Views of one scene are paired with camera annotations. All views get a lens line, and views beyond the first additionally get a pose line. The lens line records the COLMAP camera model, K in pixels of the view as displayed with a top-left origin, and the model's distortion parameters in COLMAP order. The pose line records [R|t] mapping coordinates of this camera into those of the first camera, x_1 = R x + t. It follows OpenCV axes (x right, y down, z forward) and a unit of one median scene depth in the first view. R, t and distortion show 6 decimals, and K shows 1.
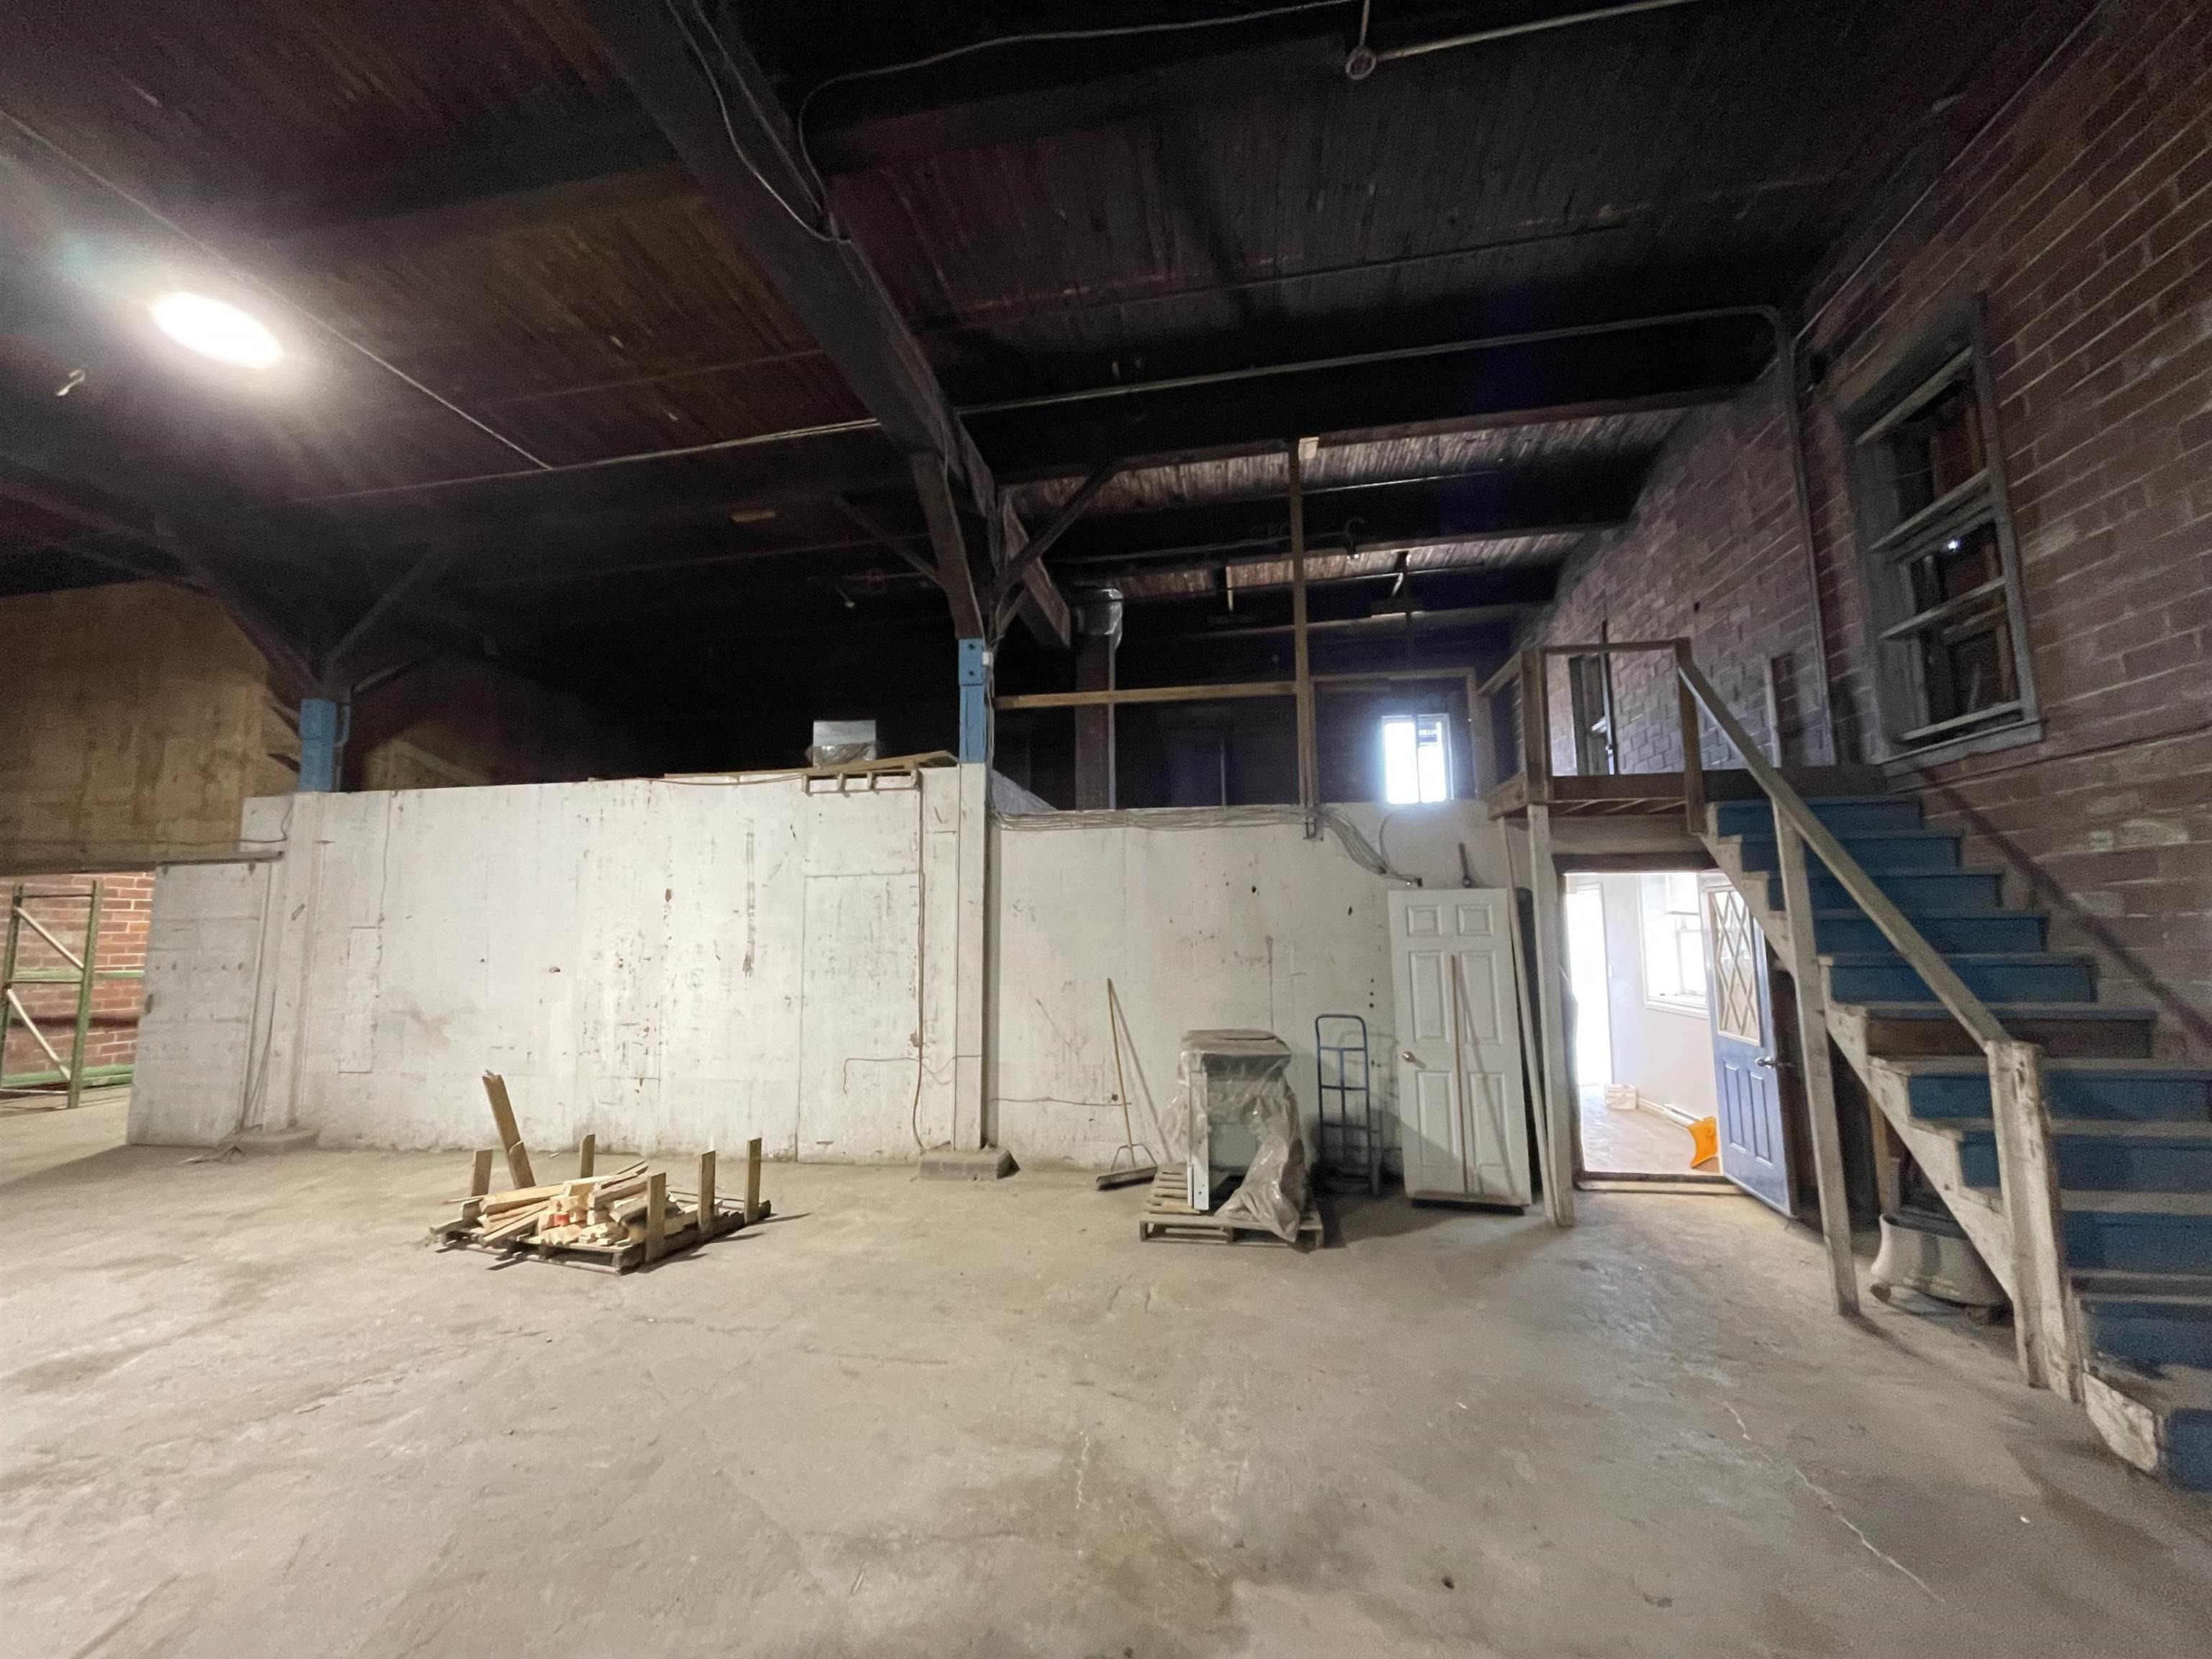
lens RADIAL K [[889.8, 0, 1099.8], [0, 889.8, 821.0], [0, 0, 1]] dist [-0.005465, 0.002695]
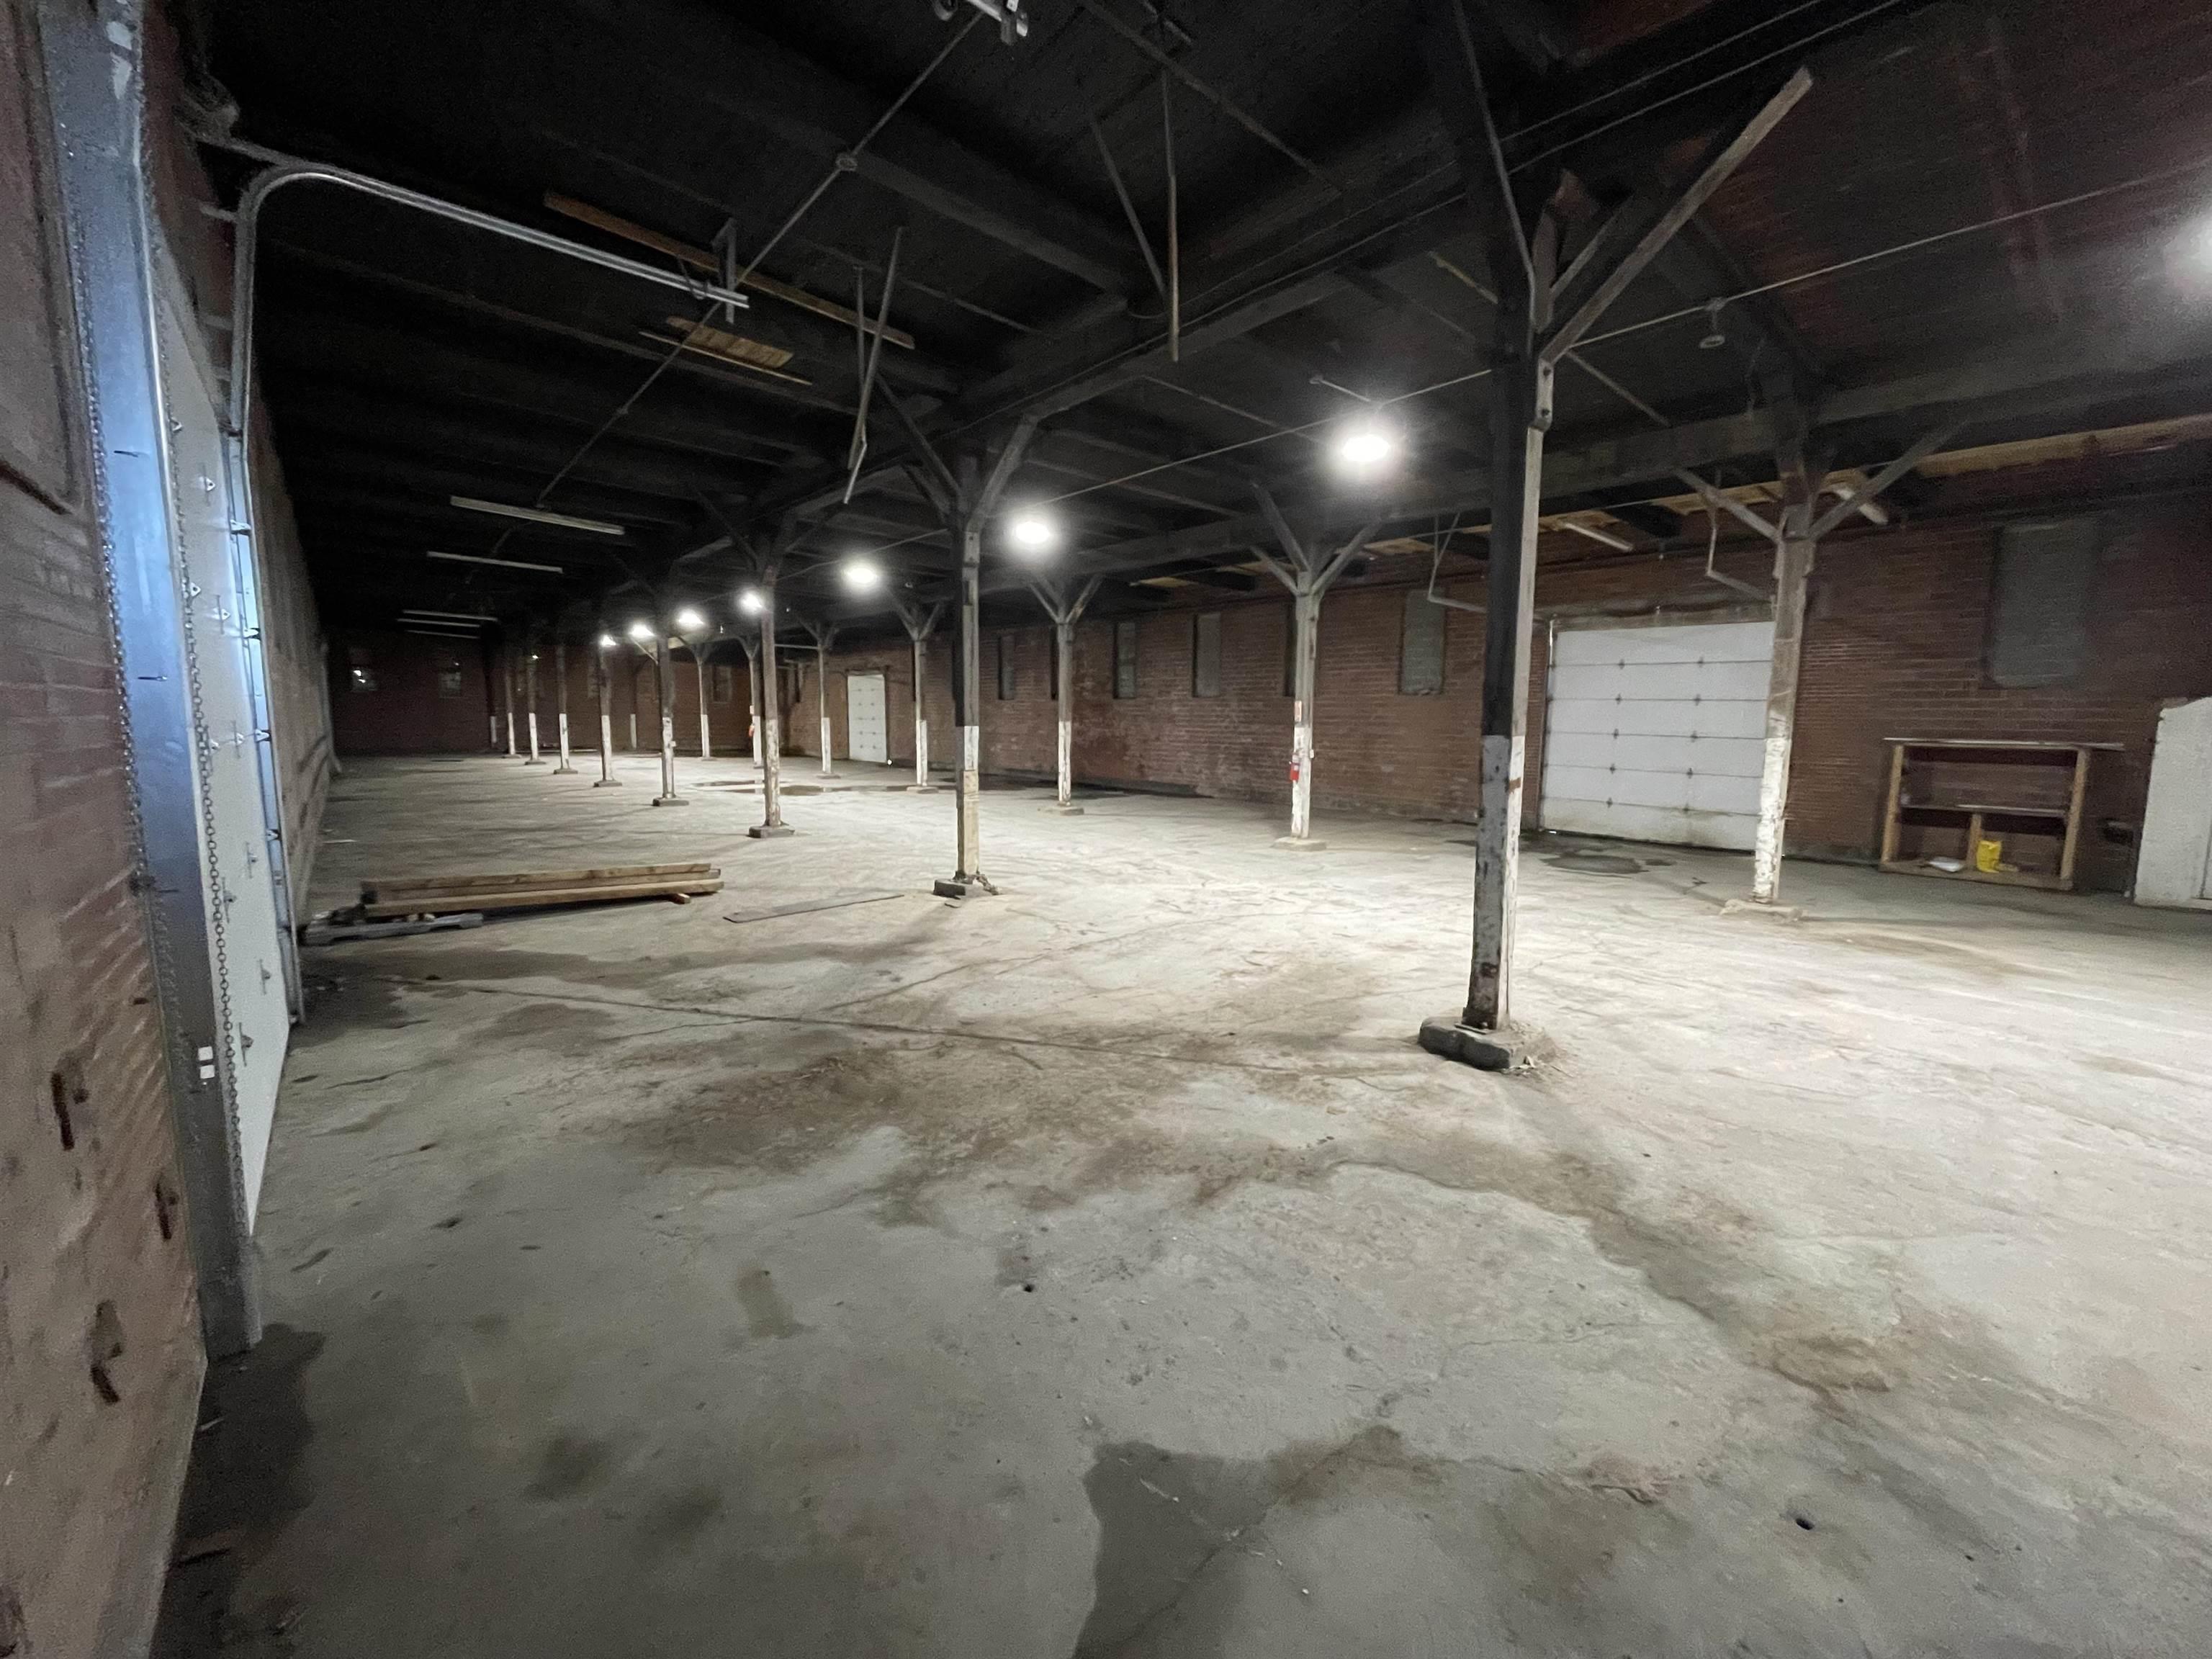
lens RADIAL K [[889.8, 0, 1117.4], [0, 889.8, 829.8], [0, 0, 1]] dist [-0.005465, 0.002695]
pose [[-0.641676, 0.099897, -0.760442, 0.995072], [0.095142, 0.994191, 0.050322, -0.001871], [0.761052, -0.040060, -0.647453, 0.709311]]
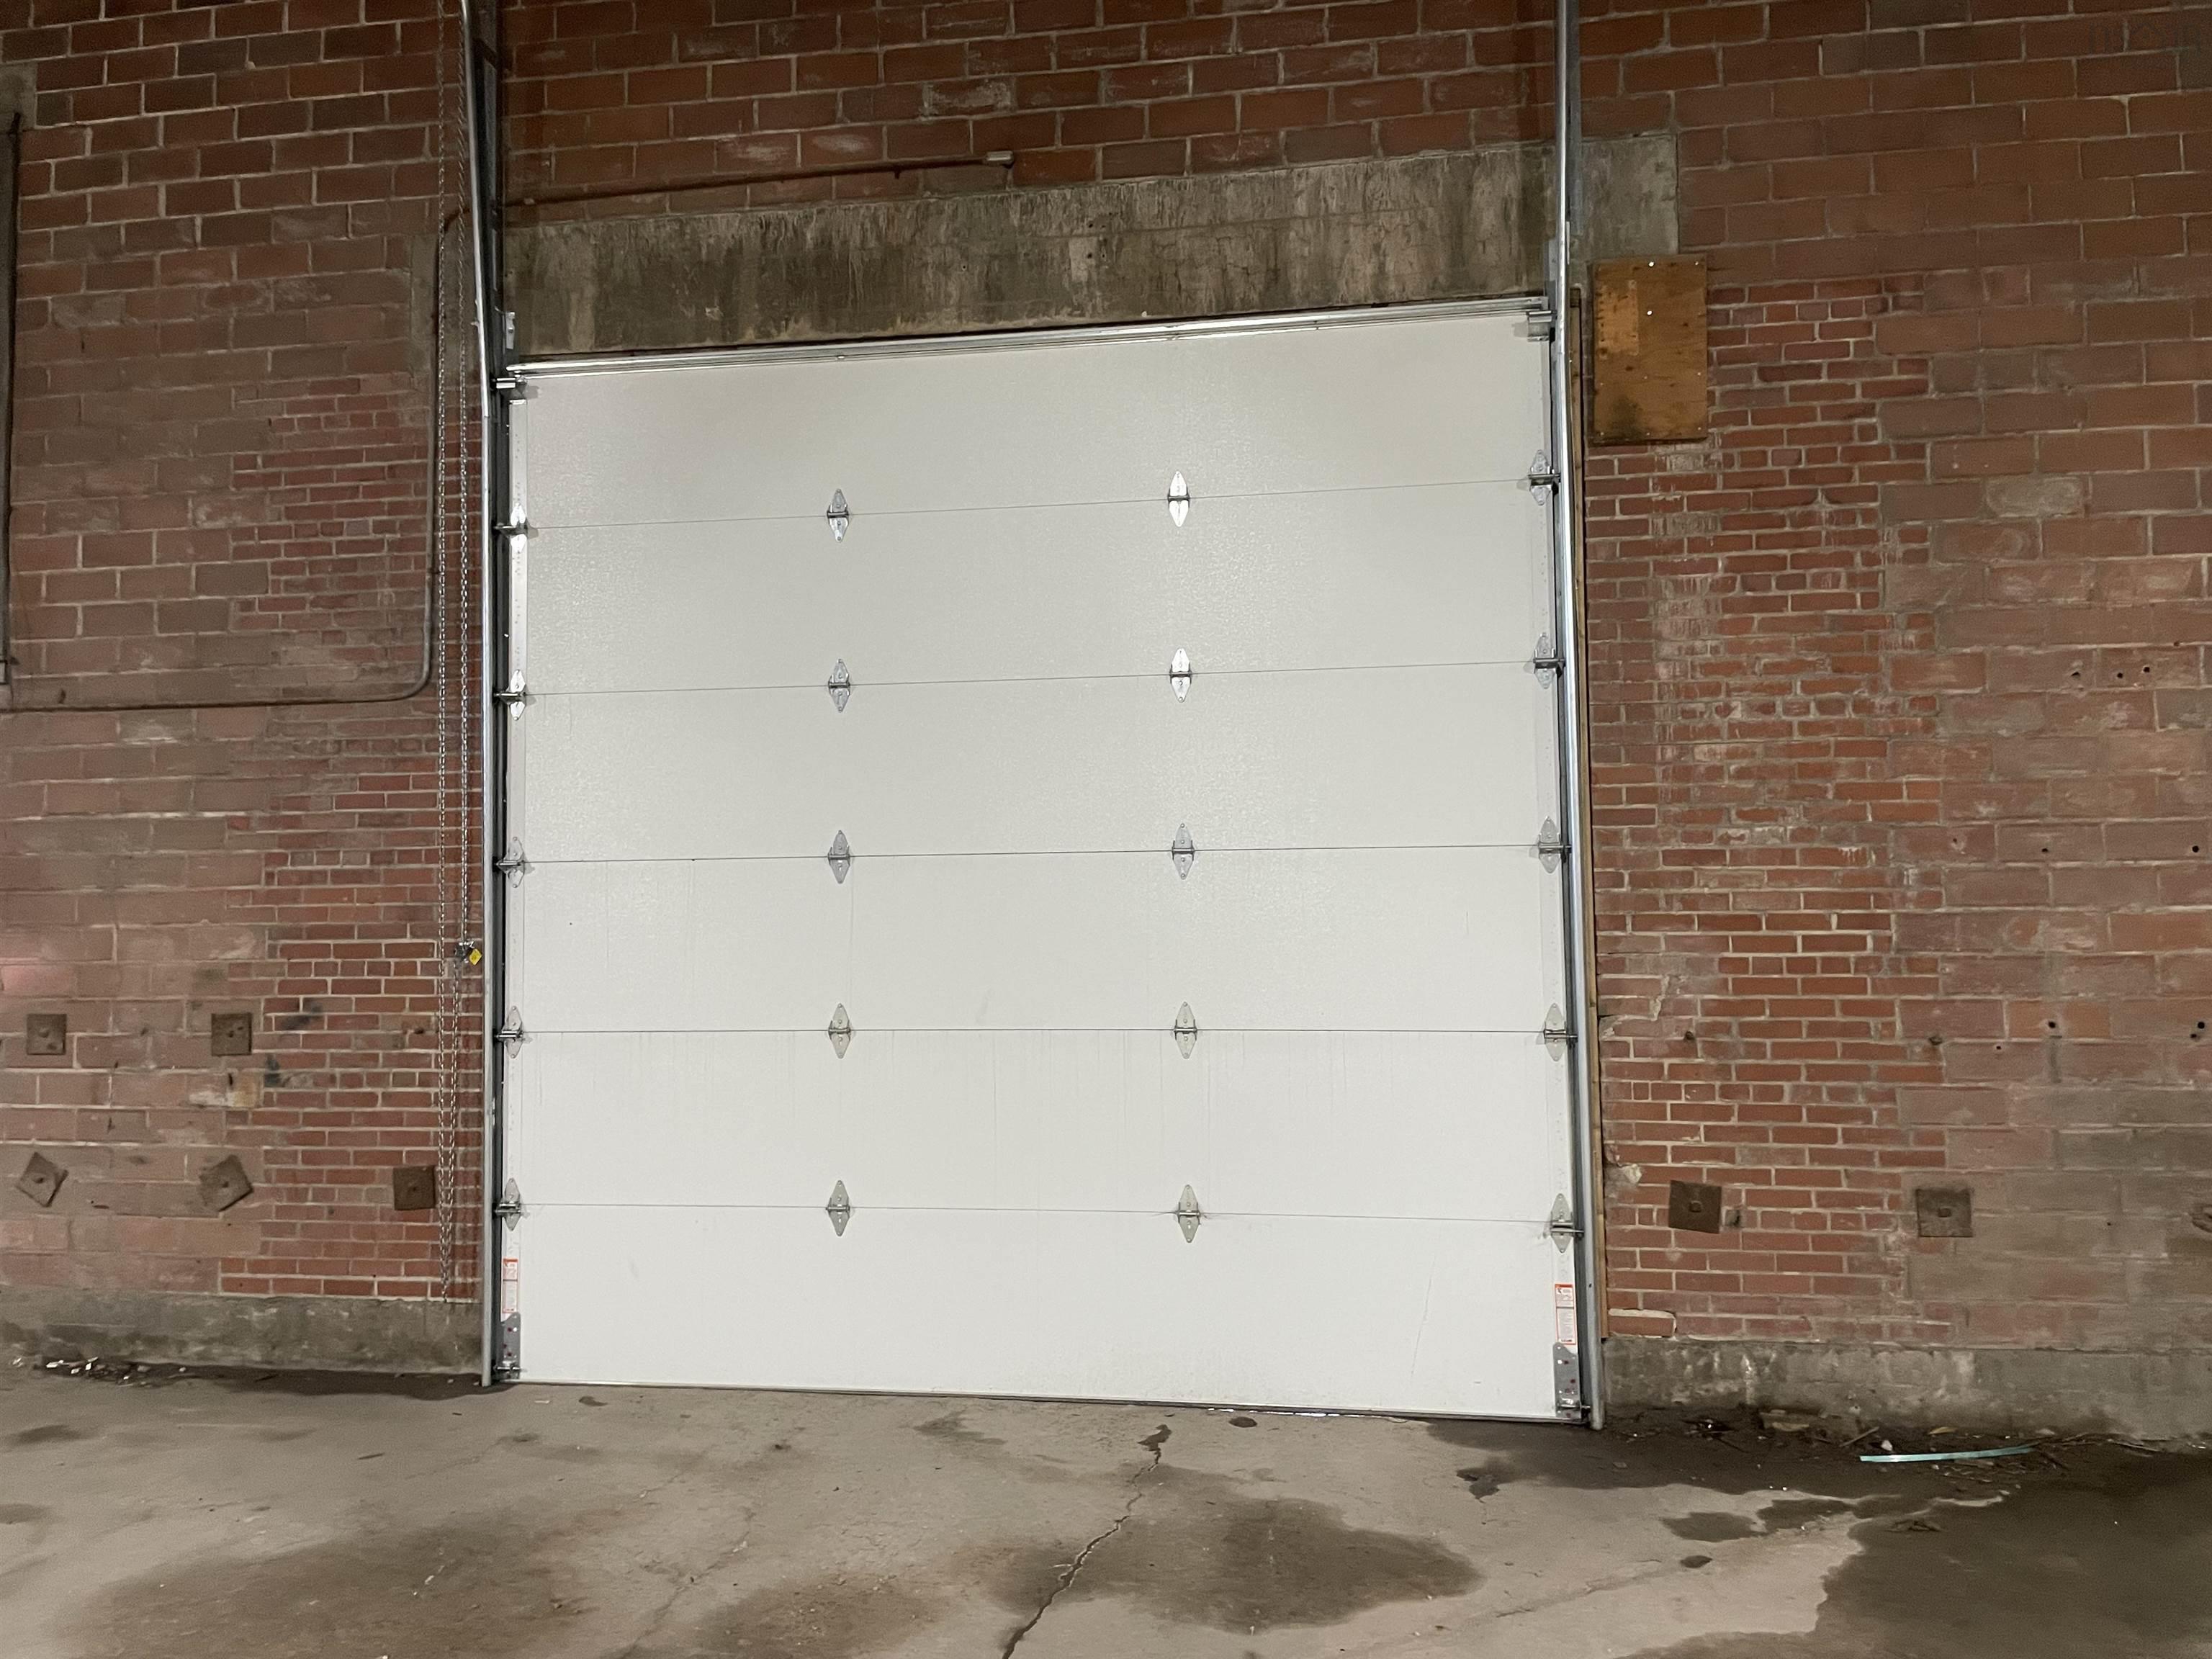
lens RADIAL K [[1701.0, 0, 1088.2], [0, 1701.0, 776.7], [0, 0, 1]] dist [0.024877, -0.002485]
pose [[-0.006428, 0.059835, 0.998188, -0.755872], [-0.118993, 0.991070, -0.060175, -0.141159], [-0.992874, -0.119164, 0.000749, -0.894695]]
